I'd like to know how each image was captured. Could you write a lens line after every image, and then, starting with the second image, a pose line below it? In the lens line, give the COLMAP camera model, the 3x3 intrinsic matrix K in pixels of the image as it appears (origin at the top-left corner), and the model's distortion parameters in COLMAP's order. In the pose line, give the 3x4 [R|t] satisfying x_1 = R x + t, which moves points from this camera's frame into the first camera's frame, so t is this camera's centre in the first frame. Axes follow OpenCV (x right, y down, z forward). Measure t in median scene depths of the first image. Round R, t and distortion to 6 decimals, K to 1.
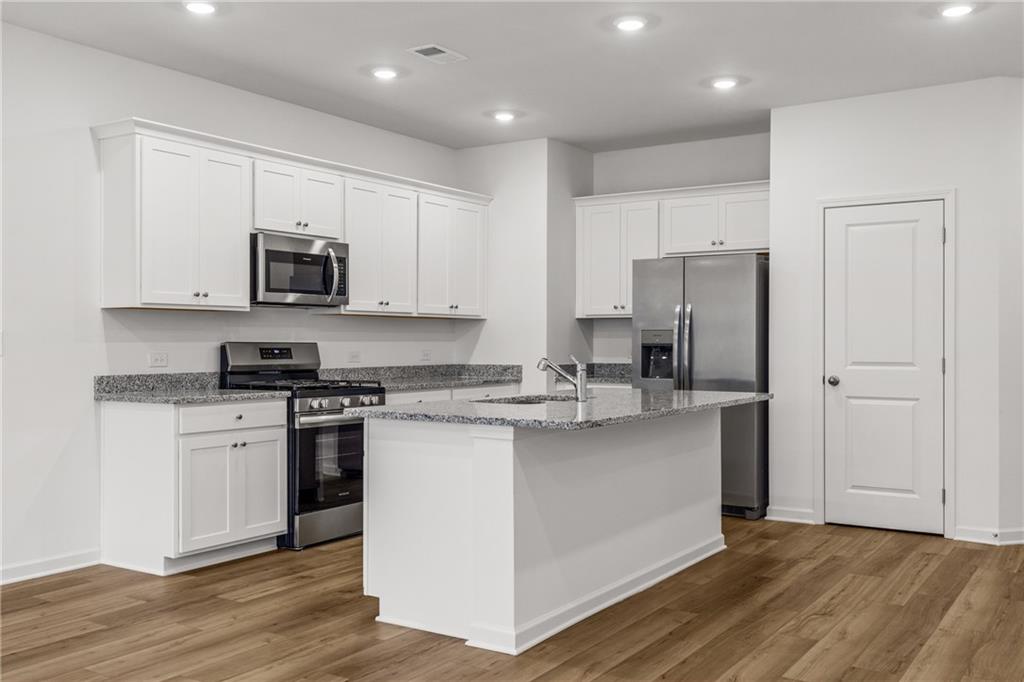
lens RADIAL K [[963.4, 0, 512.0], [0, 963.4, 341.0], [0, 0, 1]] dist [-0.012666, -0.003440]
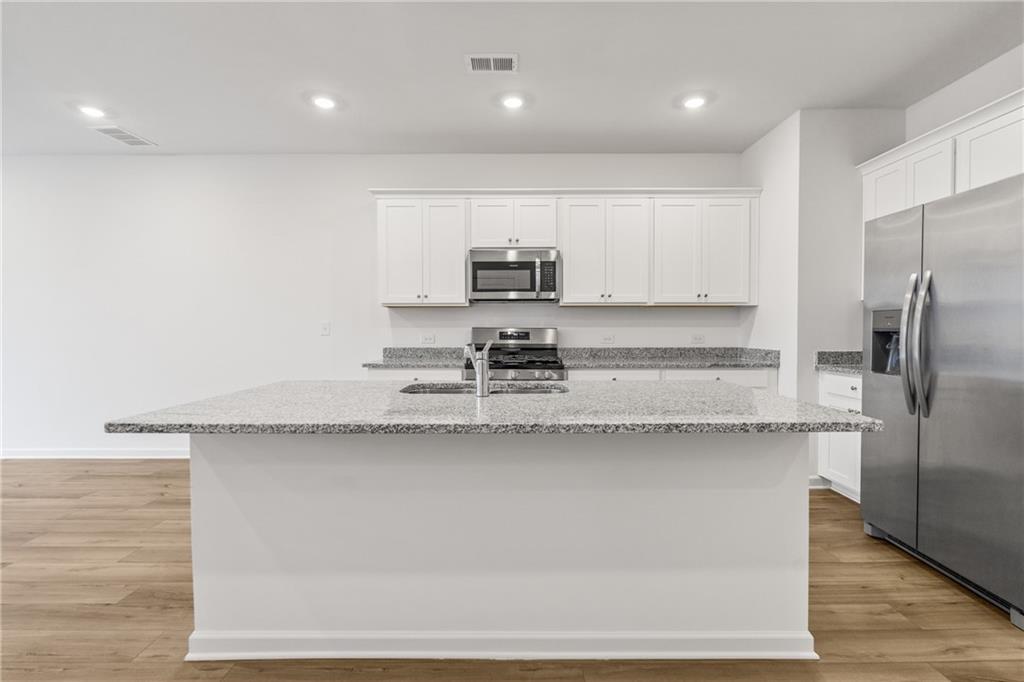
lens RADIAL K [[486.6, 0, 513.3], [0, 486.6, 332.5], [0, 0, 1]] dist [0.001757, 0.000134]
pose [[0.536511, 0.003947, -0.843884, 0.326895], [0.001325, 0.999984, 0.005520, 0.004105], [0.843892, -0.004080, 0.536498, 0.575980]]
